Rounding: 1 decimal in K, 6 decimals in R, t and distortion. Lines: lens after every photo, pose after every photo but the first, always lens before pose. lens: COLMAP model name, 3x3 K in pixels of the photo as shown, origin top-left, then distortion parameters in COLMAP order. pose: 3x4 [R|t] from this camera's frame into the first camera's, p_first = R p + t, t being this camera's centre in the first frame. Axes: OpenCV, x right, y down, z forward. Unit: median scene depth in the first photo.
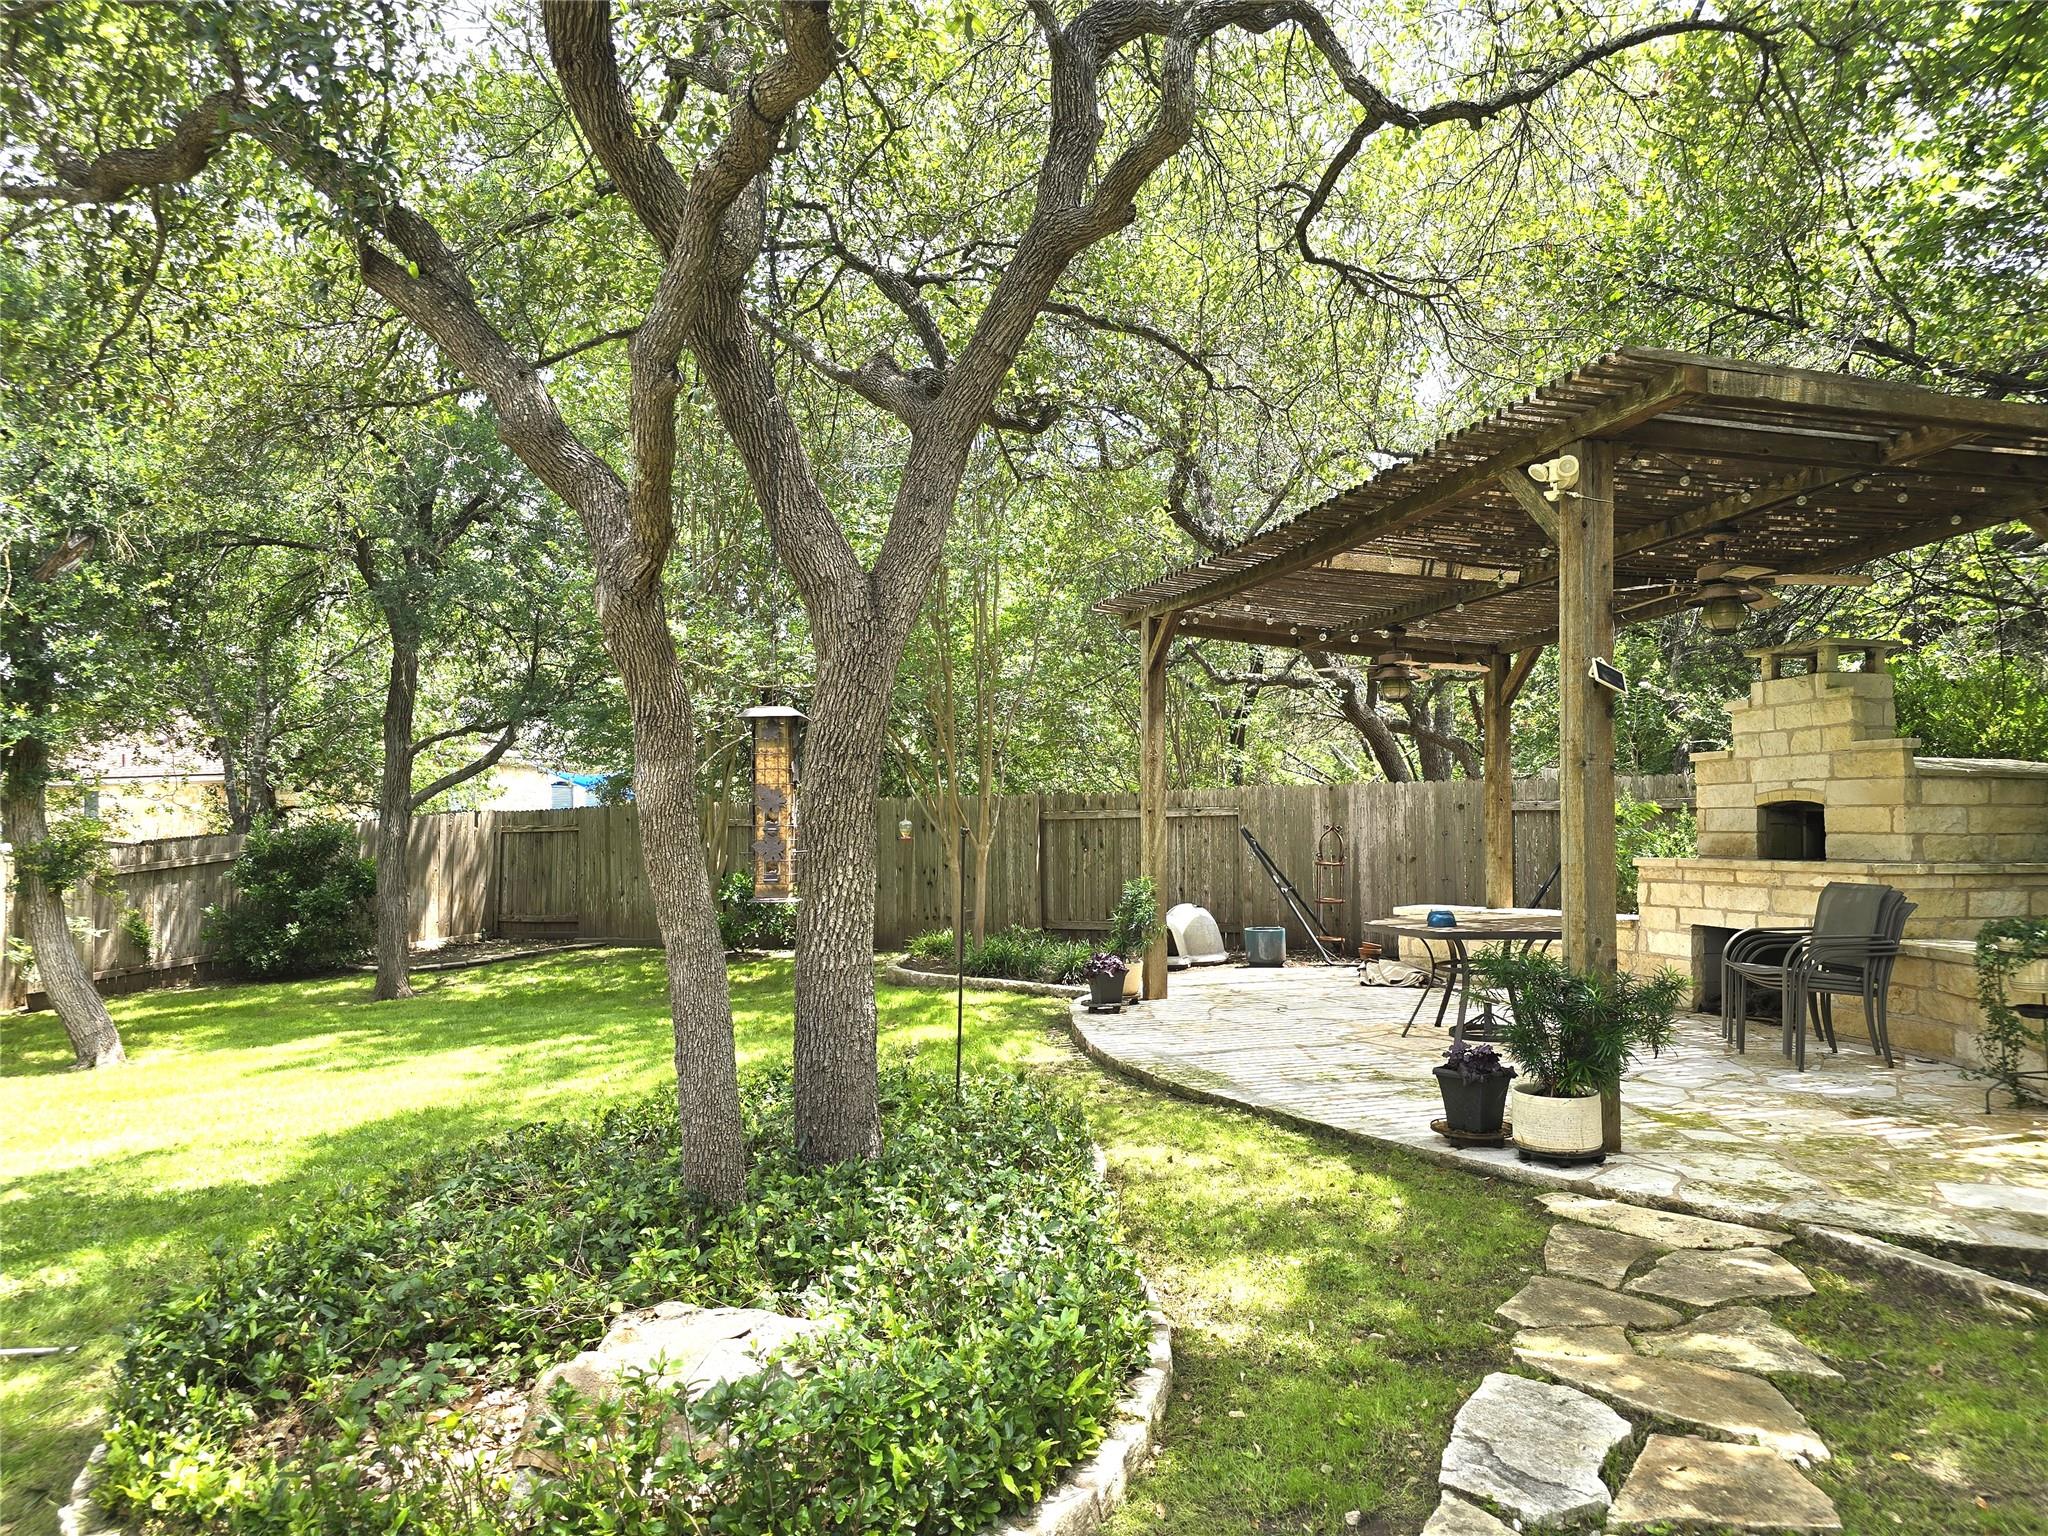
lens RADIAL K [[1282.8, 0, 1024.0], [0, 1282.8, 768.0], [0, 0, 1]] dist [0.000393, -0.003881]
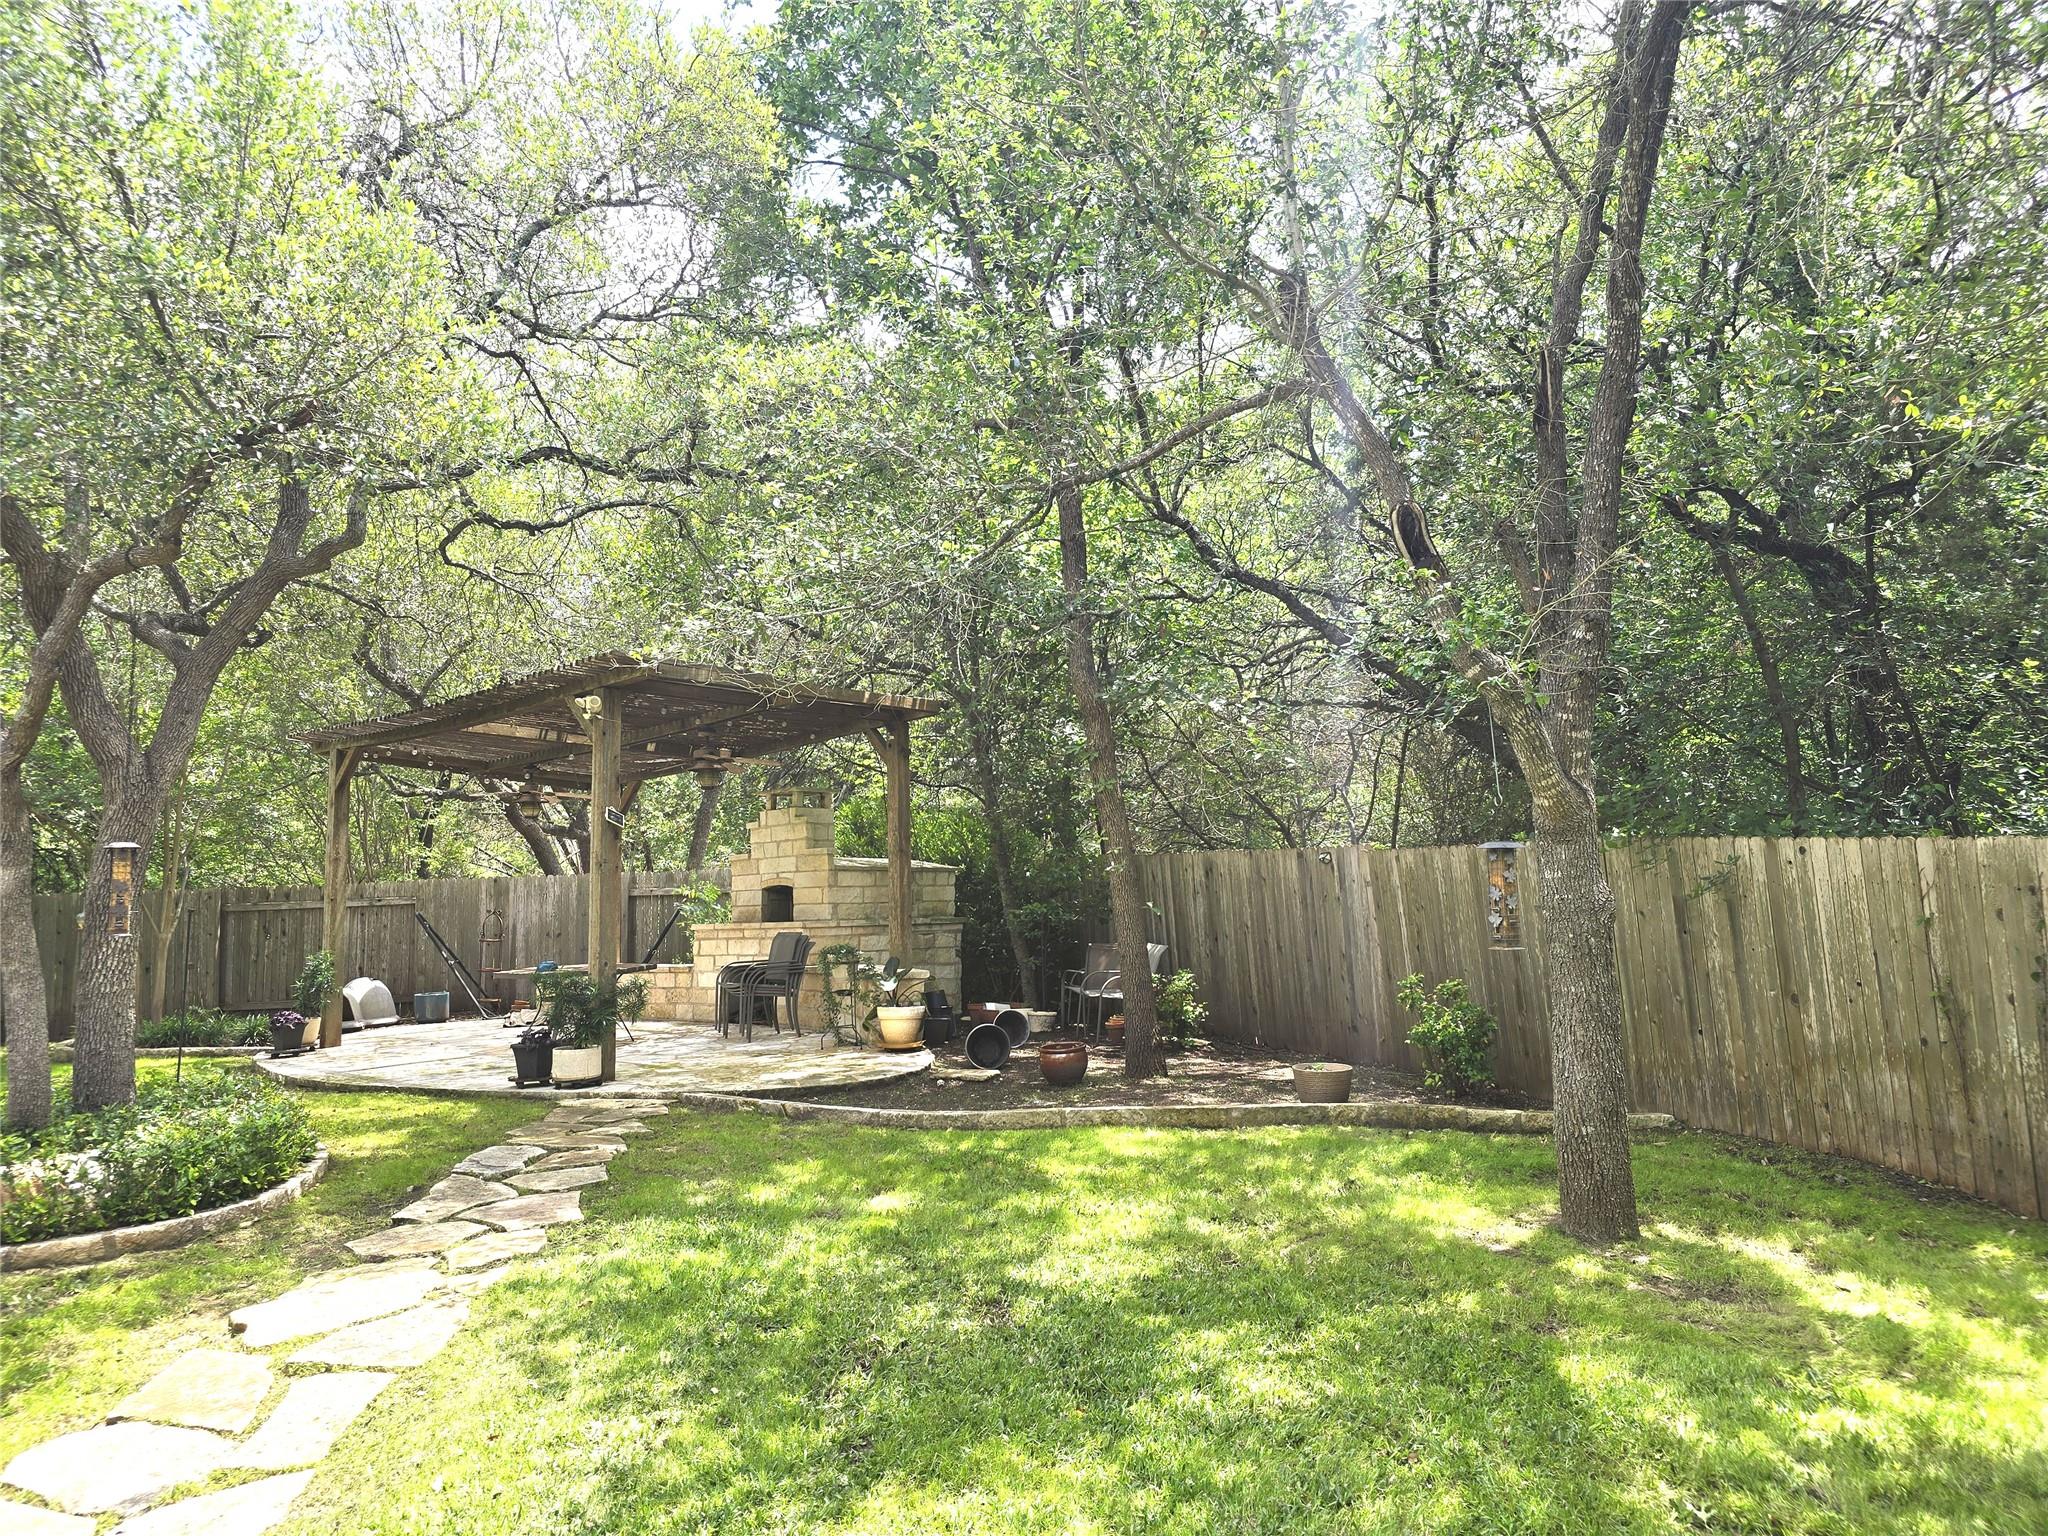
lens RADIAL K [[1282.8, 0, 1024.0], [0, 1282.8, 768.0], [0, 0, 1]] dist [0.000393, -0.003881]
pose [[0.832718, 0.038893, 0.552330, -0.043726], [0.000639, 0.997462, -0.071202, -0.006766], [-0.553697, 0.059644, 0.830579, -0.518263]]
